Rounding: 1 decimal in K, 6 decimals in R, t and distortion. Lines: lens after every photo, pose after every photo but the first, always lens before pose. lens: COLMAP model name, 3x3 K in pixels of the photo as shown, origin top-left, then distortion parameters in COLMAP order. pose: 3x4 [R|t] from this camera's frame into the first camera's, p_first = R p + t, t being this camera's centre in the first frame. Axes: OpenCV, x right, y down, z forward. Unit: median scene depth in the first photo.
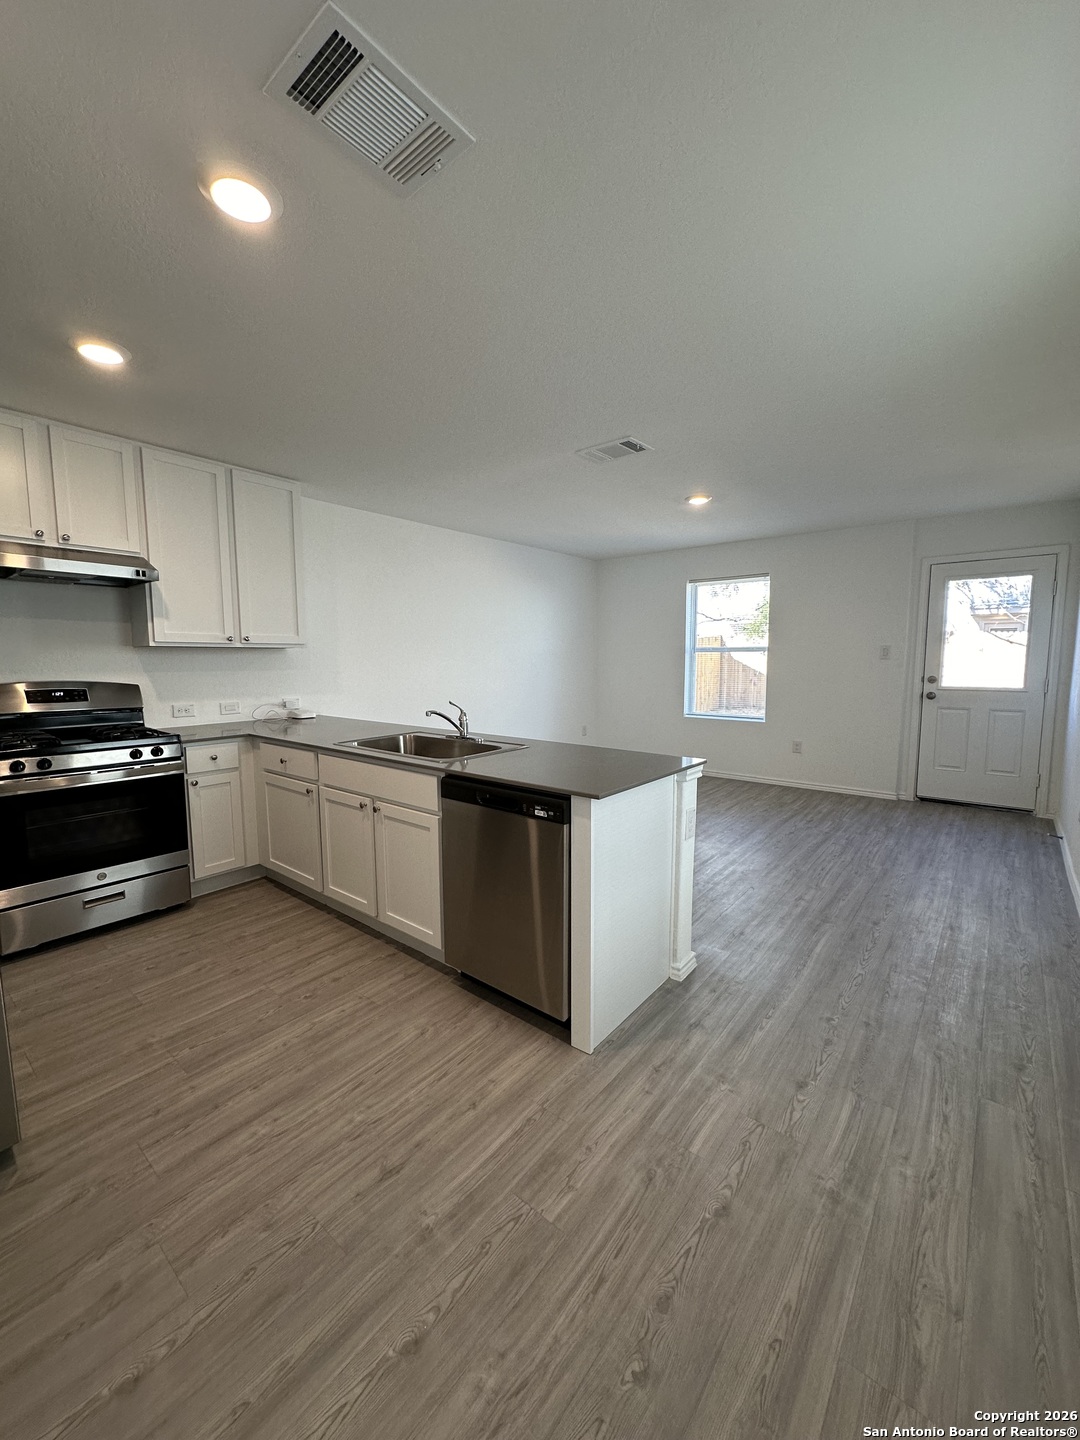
lens RADIAL K [[573.1, 0, 539.6], [0, 573.1, 717.8], [0, 0, 1]] dist [-0.002751, 0.000545]
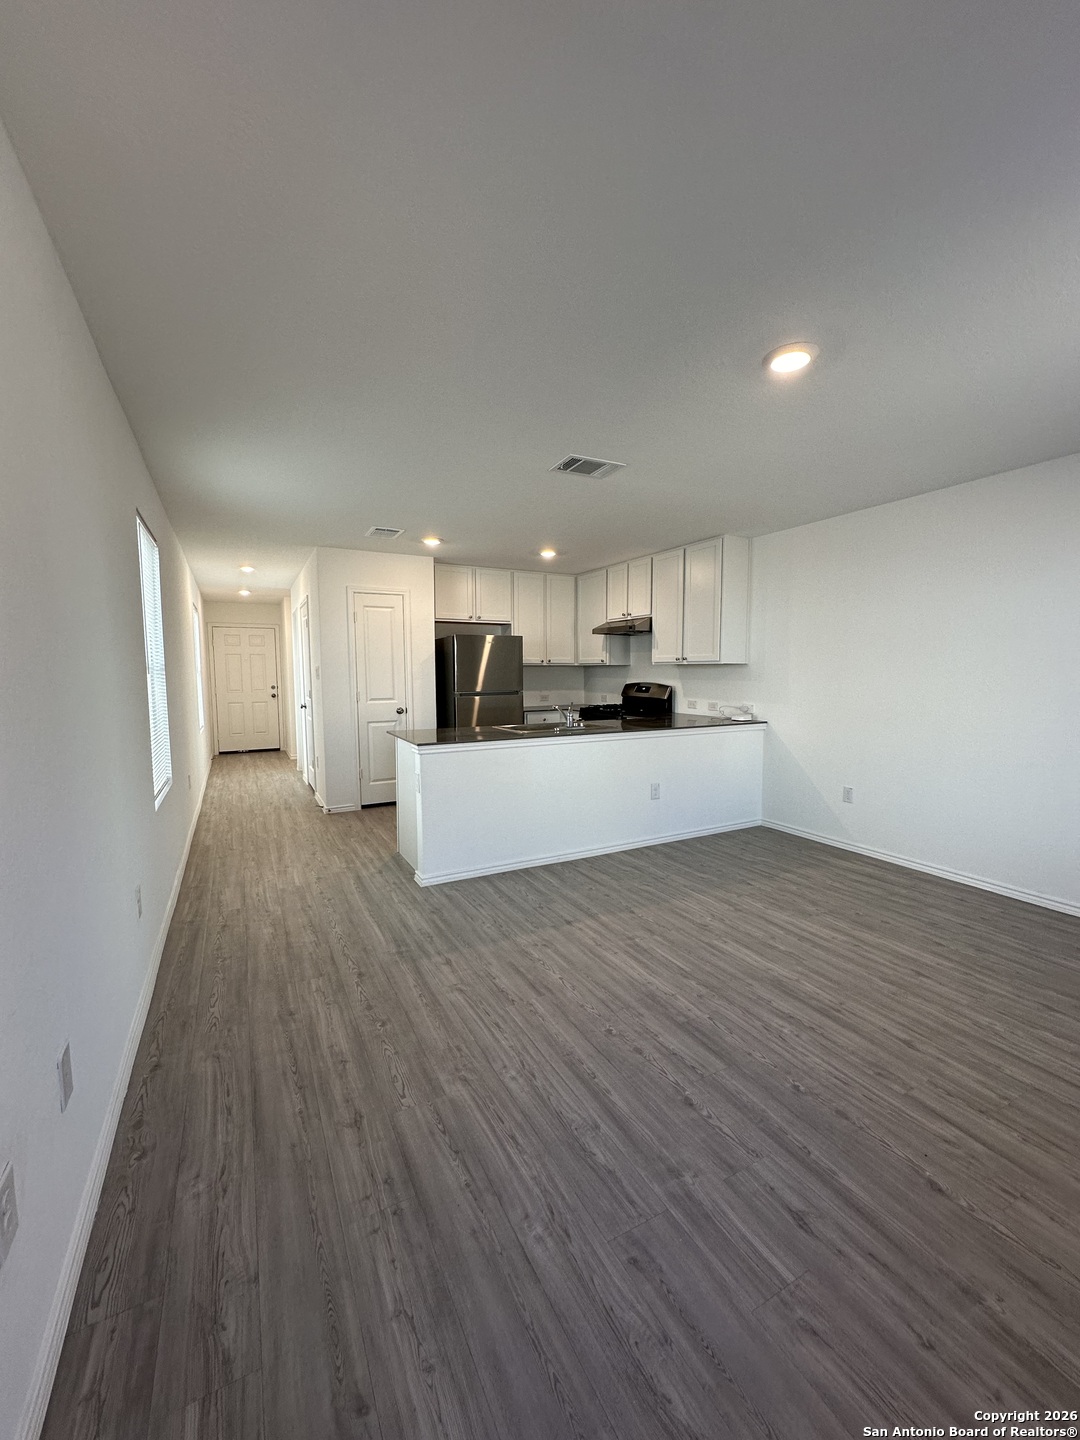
lens RADIAL K [[573.1, 0, 539.3], [0, 573.1, 718.4], [0, 0, 1]] dist [-0.002751, 0.000545]
pose [[-0.392341, 0.080778, -0.916266, 1.557845], [-0.092381, 0.987639, 0.126627, -0.211411], [0.915169, 0.134326, -0.380029, 1.901577]]
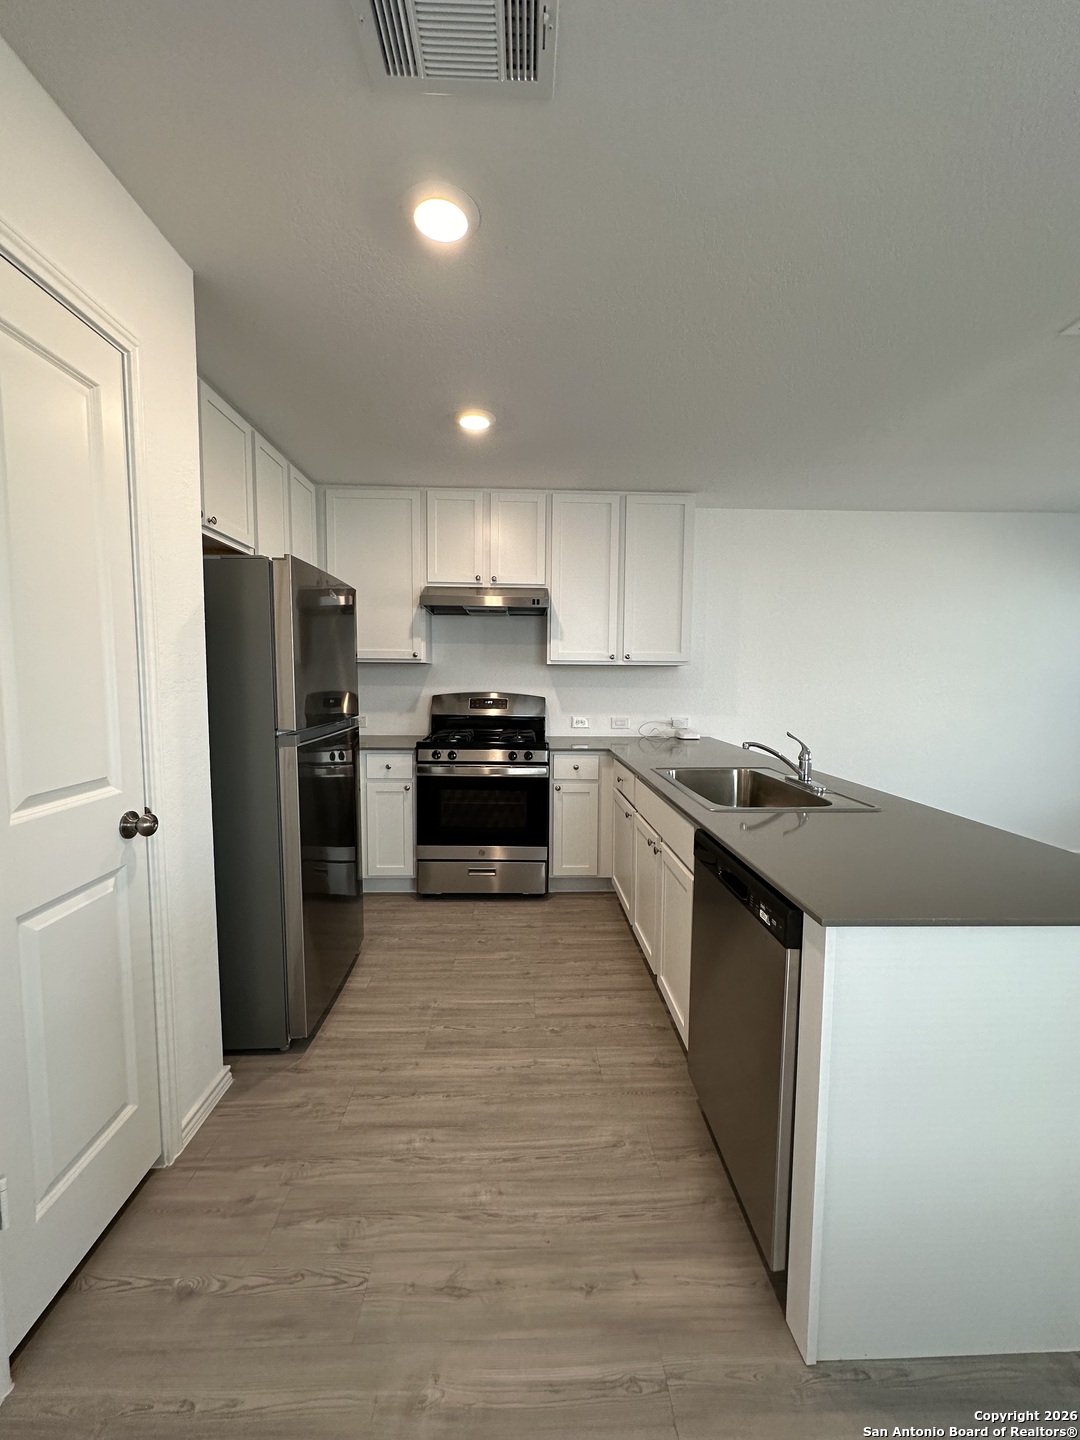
lens RADIAL K [[573.1, 0, 538.3], [0, 573.1, 718.5], [0, 0, 1]] dist [-0.002751, 0.000545]
pose [[0.655518, 0.062234, -0.752611, 0.252752], [-0.088729, 0.996043, 0.005081, -0.028326], [0.749949, 0.063448, 0.658446, 0.320208]]
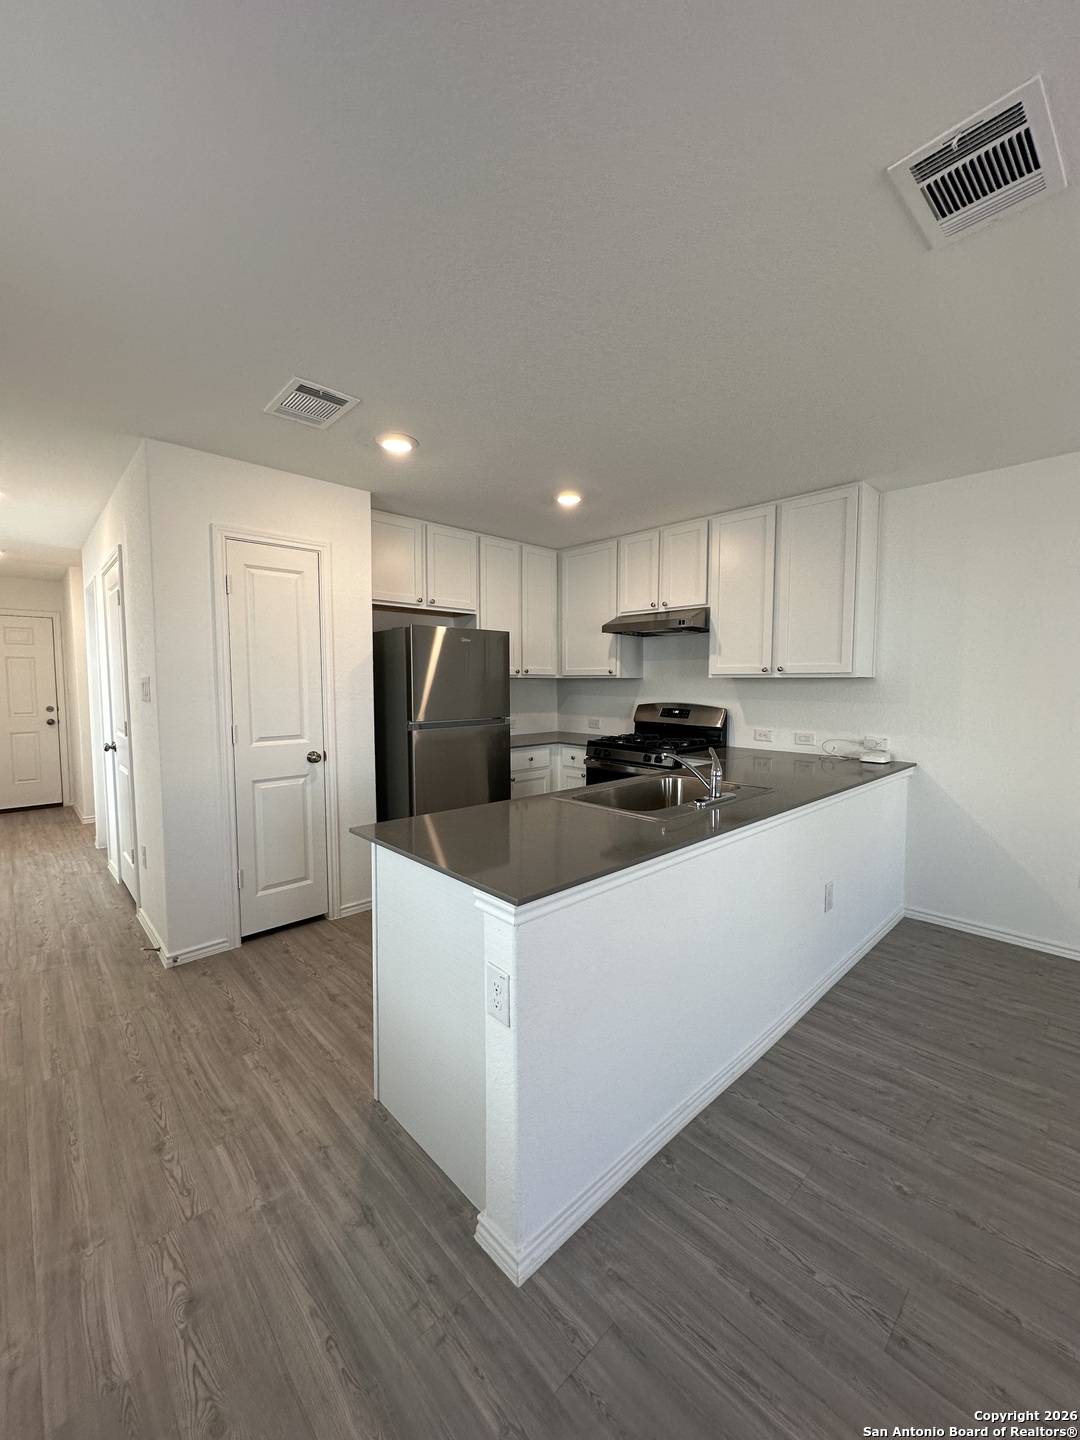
lens RADIAL K [[573.1, 0, 539.0], [0, 573.1, 718.8], [0, 0, 1]] dist [-0.002751, 0.000545]
pose [[-0.135507, 0.065689, -0.988596, 0.813930], [-0.104713, 0.991262, 0.080219, -0.135350], [0.985227, 0.114389, -0.127444, 1.109206]]
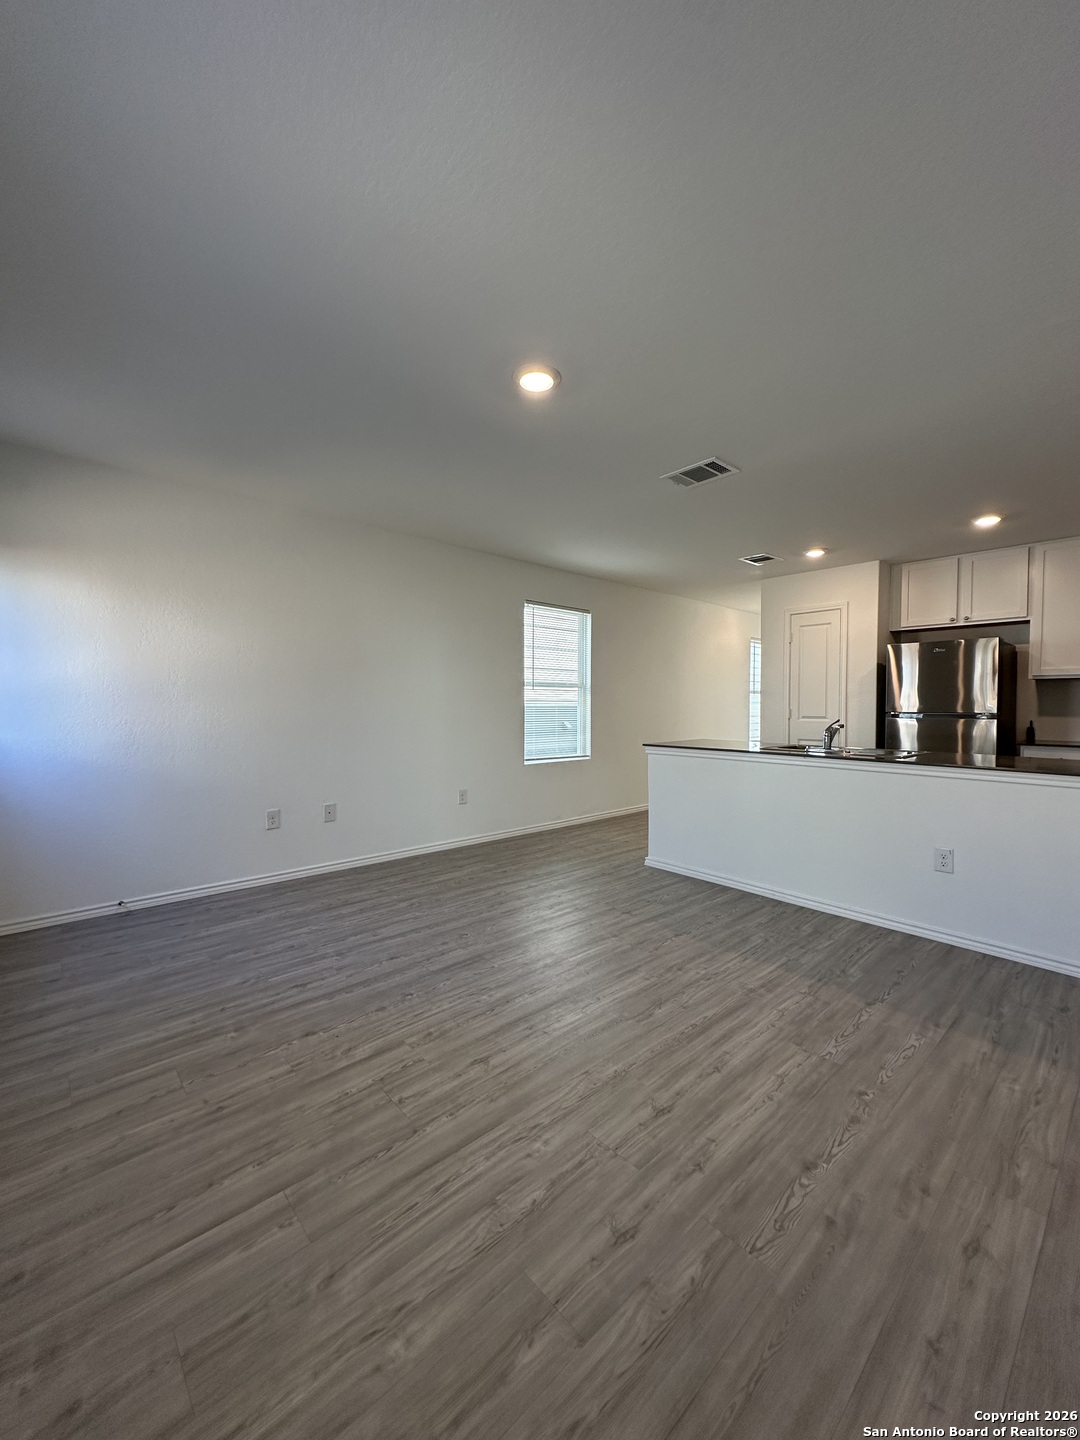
lens RADIAL K [[573.1, 0, 539.3], [0, 573.1, 719.9], [0, 0, 1]] dist [-0.002751, 0.000545]
pose [[-0.988789, -0.002841, 0.149292, 0.356656], [0.017335, 0.990875, 0.133666, -0.253375], [-0.148309, 0.134755, -0.979717, 2.889167]]
